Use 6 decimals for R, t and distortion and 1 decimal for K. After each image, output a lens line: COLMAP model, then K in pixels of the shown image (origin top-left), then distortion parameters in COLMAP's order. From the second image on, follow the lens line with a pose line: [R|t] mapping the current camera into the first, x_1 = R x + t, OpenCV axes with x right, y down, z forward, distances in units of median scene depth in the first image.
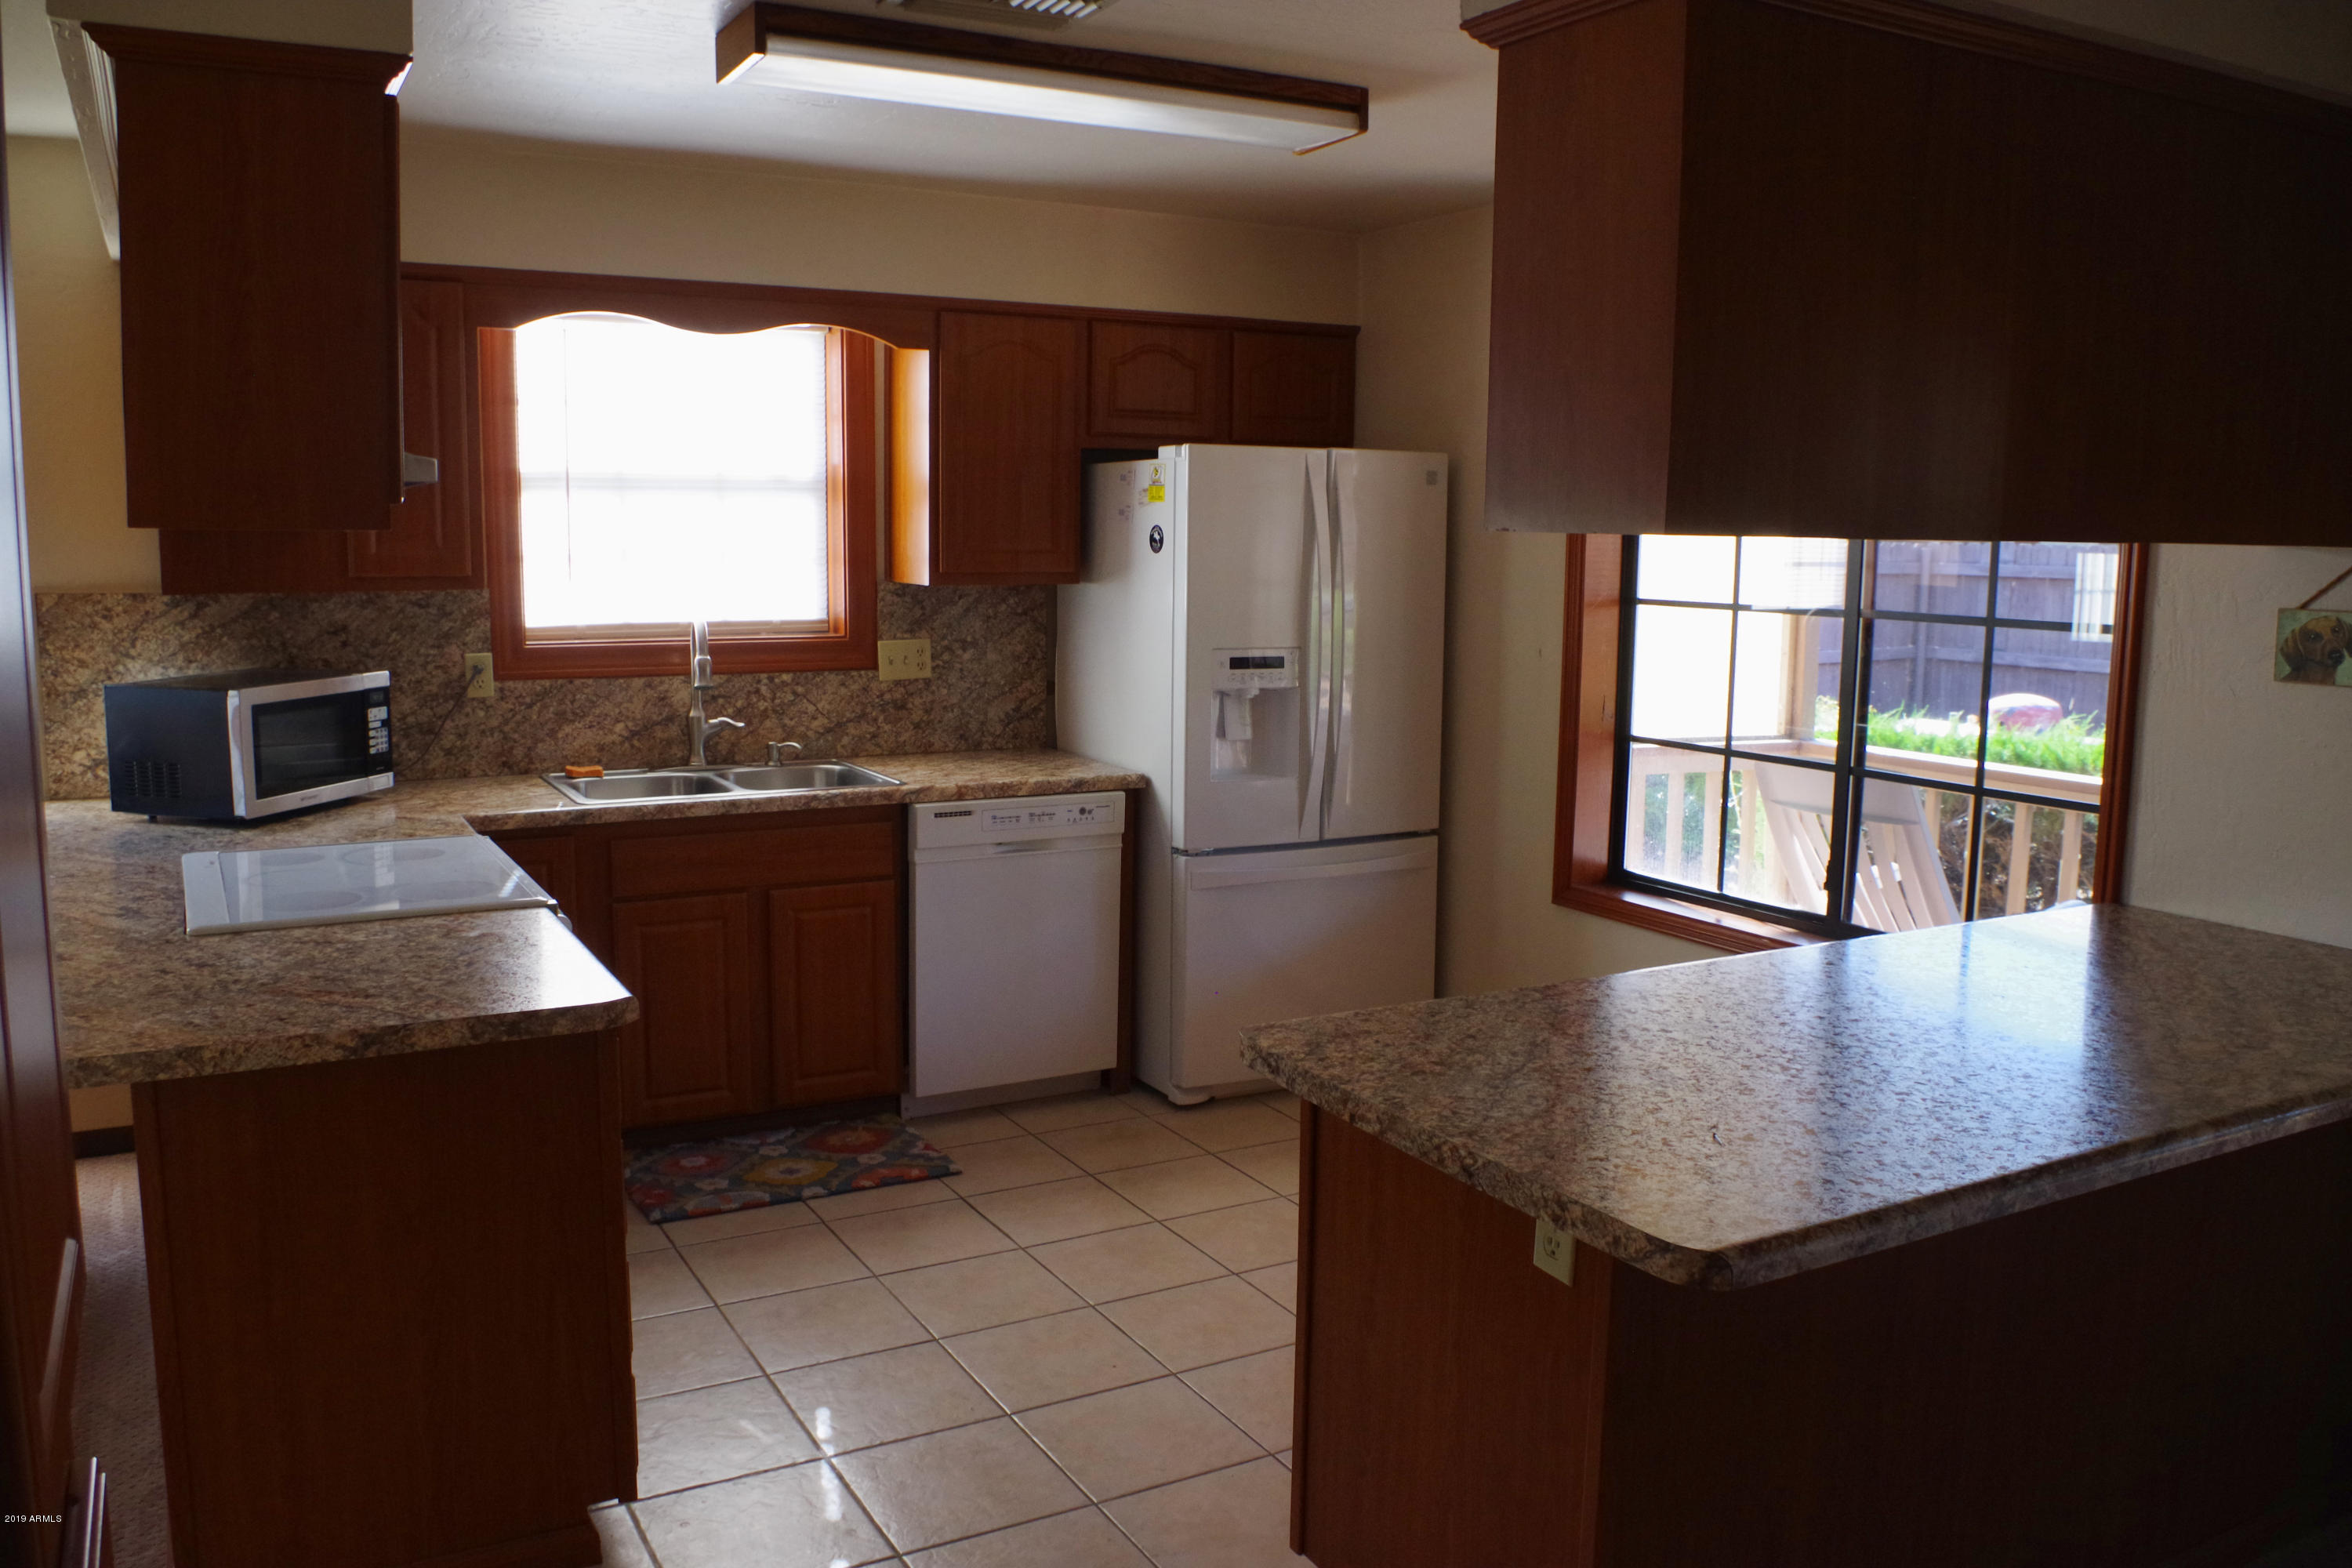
lens RADIAL K [[1831.6, 0, 1176.0], [0, 1831.6, 784.0], [0, 0, 1]] dist [-0.080510, -0.000445]
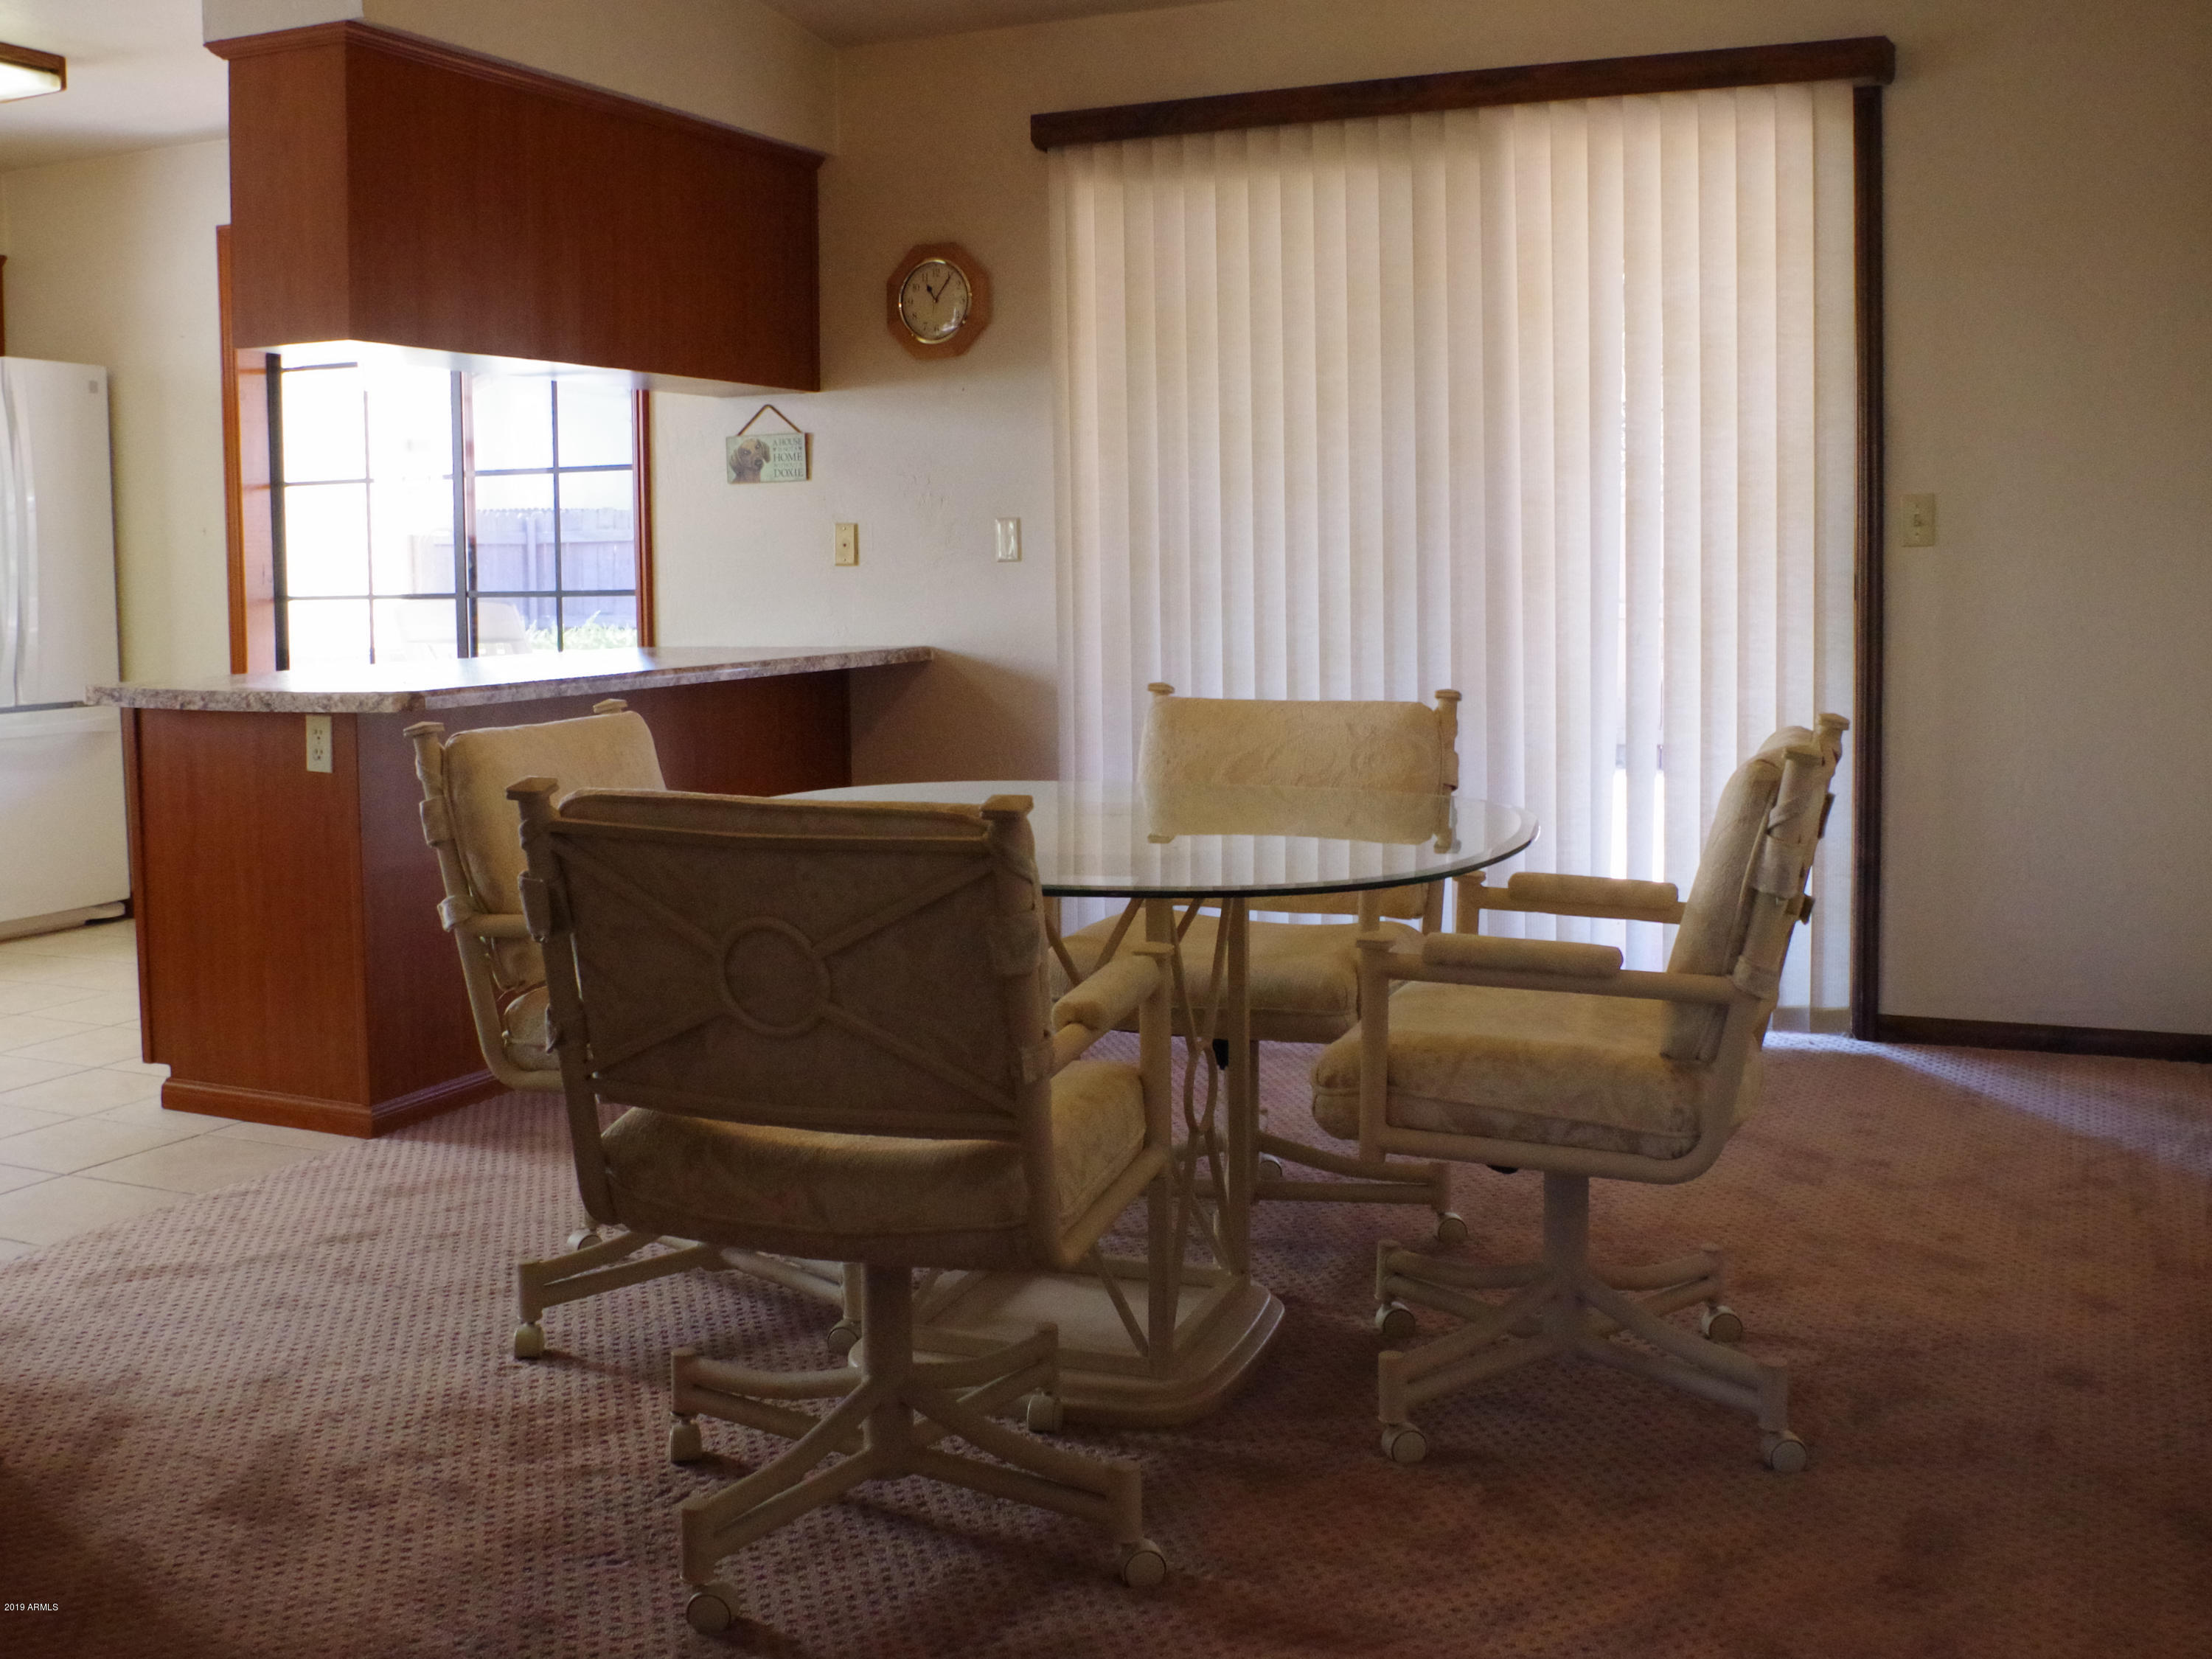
lens RADIAL K [[2258.7, 0, 1106.0], [0, 2258.7, 829.5], [0, 0, 1]] dist [-0.115631, 0.018554]
pose [[0.804907, -0.079142, 0.588100, -0.307860], [0.092124, 0.995716, 0.007910, 0.266396], [-0.586207, 0.047811, 0.808749, -0.800365]]
